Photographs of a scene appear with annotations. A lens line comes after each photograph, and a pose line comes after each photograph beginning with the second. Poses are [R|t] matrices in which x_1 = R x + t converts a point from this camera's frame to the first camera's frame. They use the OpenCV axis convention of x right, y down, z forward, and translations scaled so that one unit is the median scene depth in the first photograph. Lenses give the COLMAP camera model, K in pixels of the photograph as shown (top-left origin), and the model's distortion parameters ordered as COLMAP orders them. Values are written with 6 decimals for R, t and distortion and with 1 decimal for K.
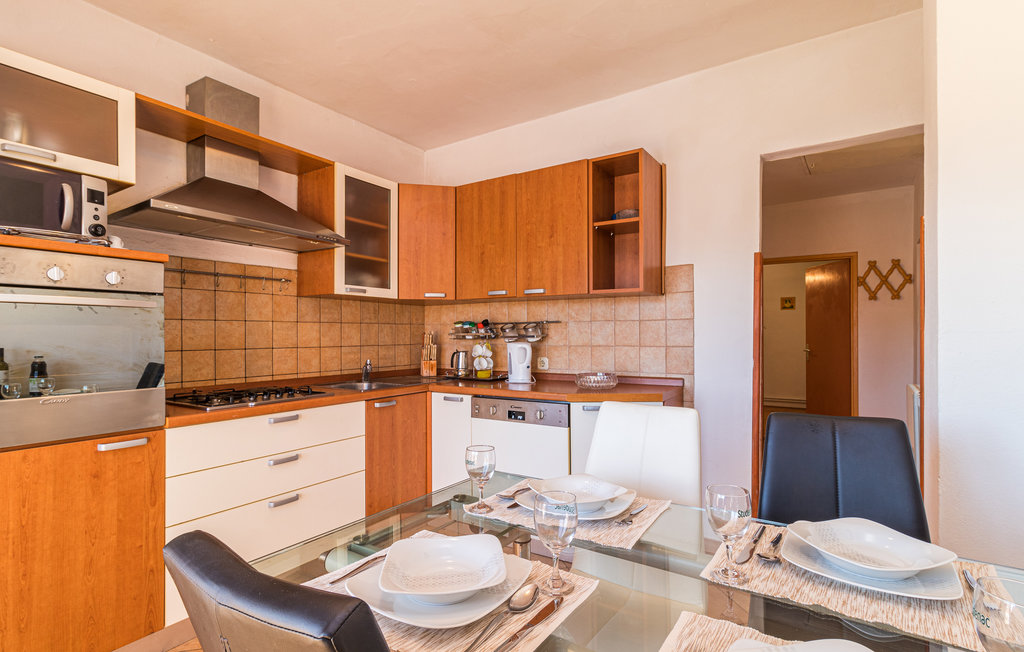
lens RADIAL K [[491.1, 0, 512.0], [0, 491.1, 326.0], [0, 0, 1]] dist [0.000338, 0.000003]
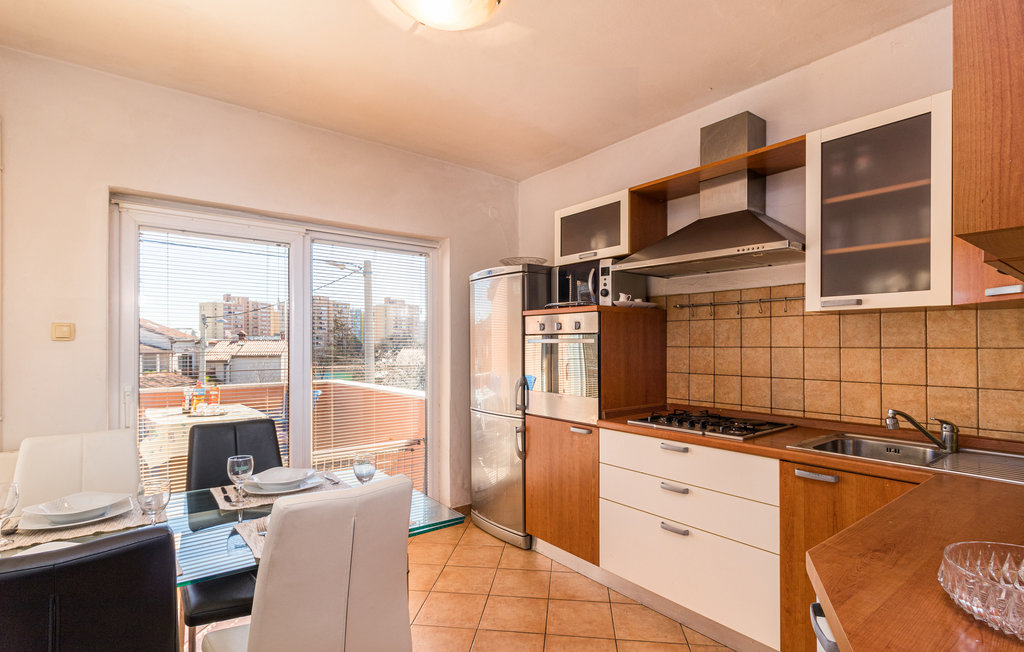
lens RADIAL K [[495.1, 0, 515.7], [0, 495.1, 339.2], [0, 0, 1]] dist [-0.000013, 0.000026]
pose [[-0.311682, -0.004624, -0.950175, 0.510723], [0.018776, 0.999763, -0.011025, -0.025162], [0.950001, -0.021277, -0.311521, 0.848114]]
